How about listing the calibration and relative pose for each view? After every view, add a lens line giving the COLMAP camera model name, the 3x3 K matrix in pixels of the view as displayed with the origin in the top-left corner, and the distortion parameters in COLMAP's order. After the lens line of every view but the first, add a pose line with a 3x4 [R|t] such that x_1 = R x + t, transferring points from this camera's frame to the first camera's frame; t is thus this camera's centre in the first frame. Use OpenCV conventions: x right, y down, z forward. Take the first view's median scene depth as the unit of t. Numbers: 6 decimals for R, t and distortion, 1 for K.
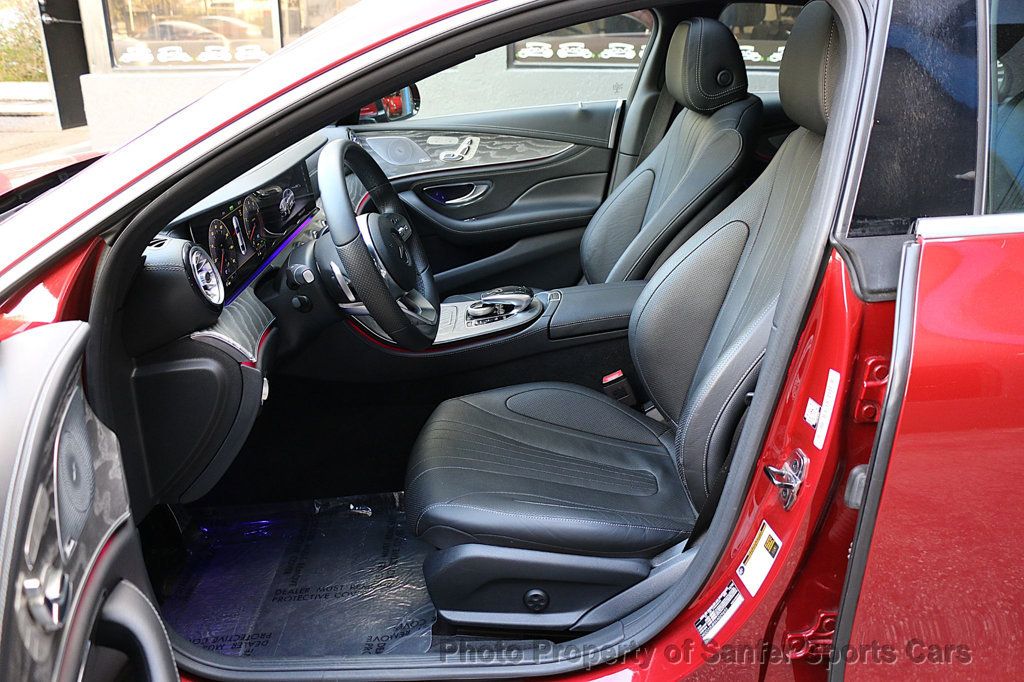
lens RADIAL K [[917.8, 0, 512.0], [0, 917.8, 341.0], [0, 0, 1]] dist [-0.012269, -0.006583]
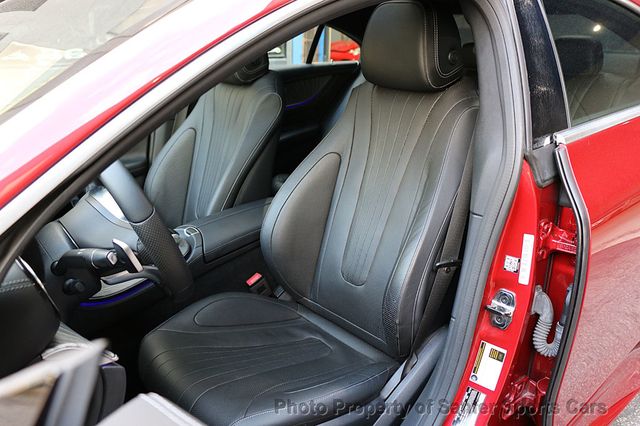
lens RADIAL K [[573.6, 0, 320.0], [0, 573.6, 213.0], [0, 0, 1]] dist [-0.012269, -0.006583]
pose [[0.767602, -0.196120, 0.610184, -0.333323], [0.211558, 0.976204, 0.047626, -0.080900], [-0.605004, 0.092531, 0.790827, 0.273721]]
